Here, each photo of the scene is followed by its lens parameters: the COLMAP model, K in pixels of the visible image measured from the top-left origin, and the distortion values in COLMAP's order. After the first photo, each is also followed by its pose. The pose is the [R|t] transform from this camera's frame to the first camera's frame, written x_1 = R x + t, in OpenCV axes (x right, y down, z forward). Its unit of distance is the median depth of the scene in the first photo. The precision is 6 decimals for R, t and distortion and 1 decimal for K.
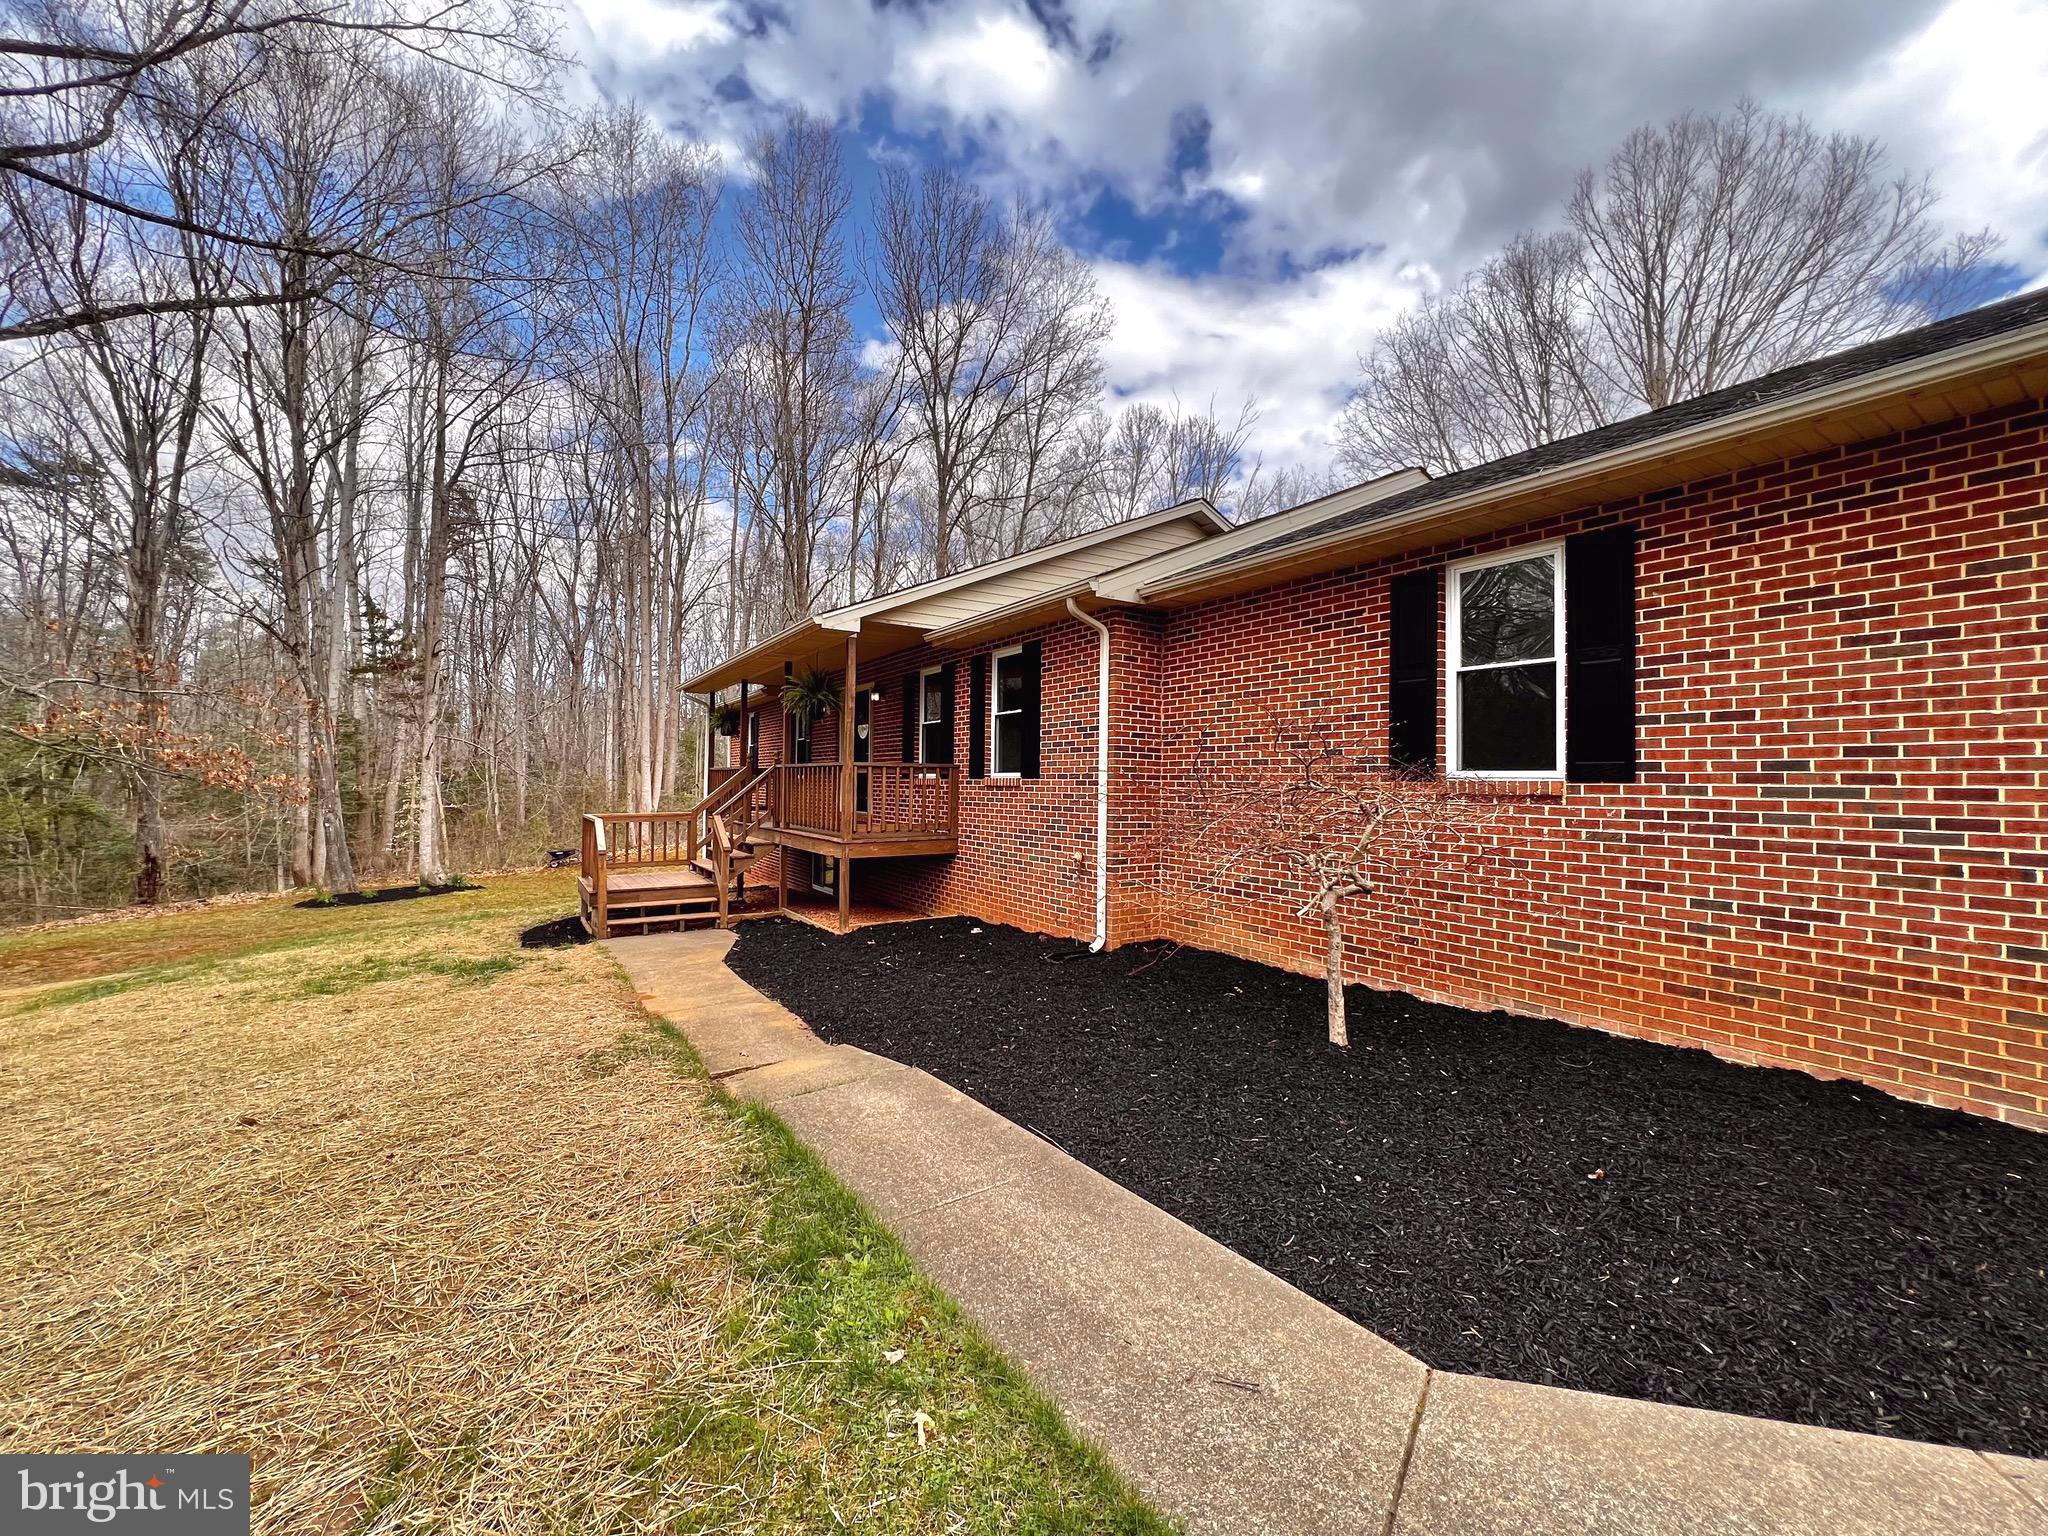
lens RADIAL K [[853.8, 0, 1063.9], [0, 853.8, 755.0], [0, 0, 1]] dist [-0.021142, 0.000403]
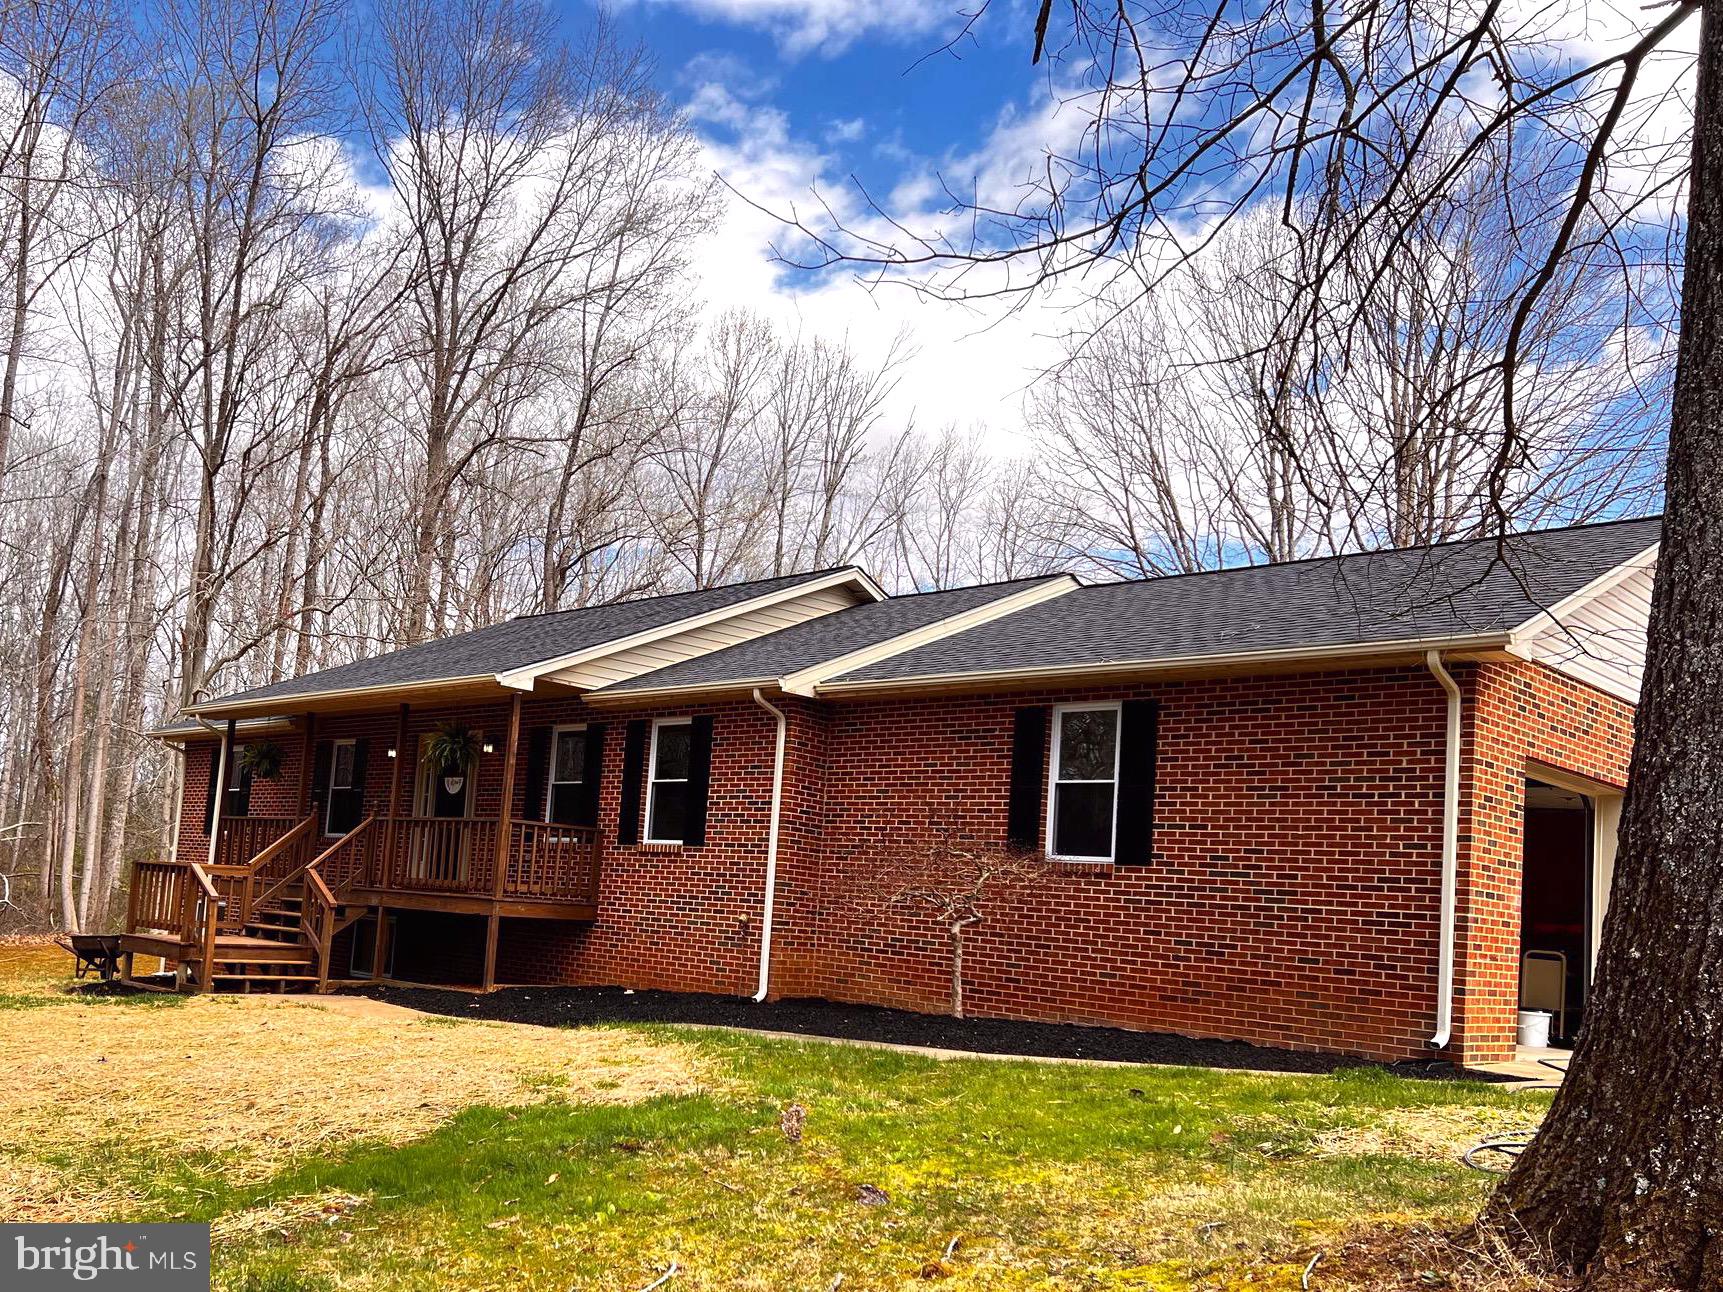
lens RADIAL K [[1330.0, 0, 861.5], [0, 1330.0, 646.0], [0, 0, 1]] dist [0.000759, 0.002211]
pose [[0.975013, 0.093300, 0.201604, -0.224392], [-0.063327, 0.986606, -0.150325, 0.020517], [-0.212930, 0.133802, 0.967863, -0.782538]]
